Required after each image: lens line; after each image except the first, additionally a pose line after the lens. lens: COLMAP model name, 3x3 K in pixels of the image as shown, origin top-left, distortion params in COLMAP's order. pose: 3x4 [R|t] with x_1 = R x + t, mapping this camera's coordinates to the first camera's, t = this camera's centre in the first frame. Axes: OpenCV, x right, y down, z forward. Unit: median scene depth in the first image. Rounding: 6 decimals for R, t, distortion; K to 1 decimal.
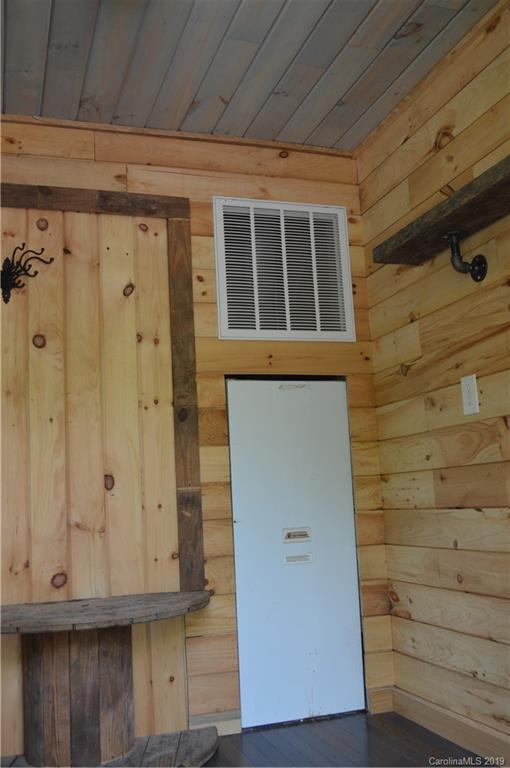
lens RADIAL K [[756.7, 0, 255.2], [0, 756.7, 380.6], [0, 0, 1]] dist [-0.044449, 0.000000]
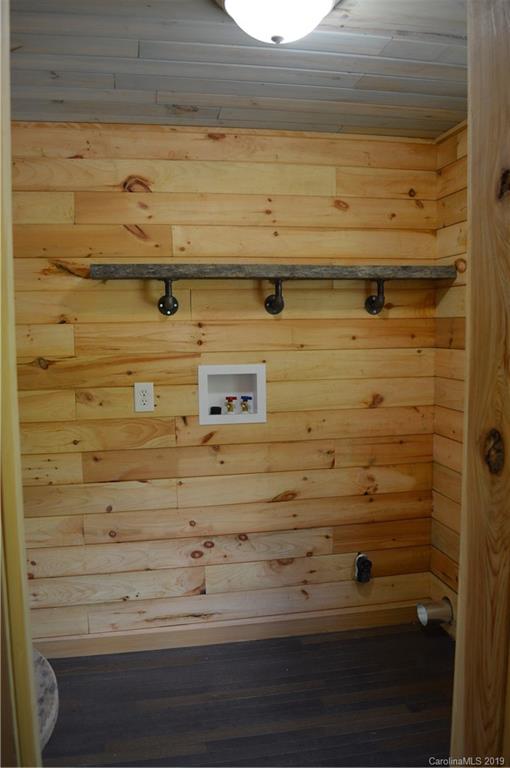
lens RADIAL K [[624.0, 0, 254.3], [0, 624.0, 387.3], [0, 0, 1]] dist [-0.060690, 0.000408]
pose [[0.139109, -0.041961, 0.989388, -0.736716], [-0.144198, 0.987595, 0.062159, -0.089921], [-0.979722, -0.151315, 0.131332, 0.640660]]
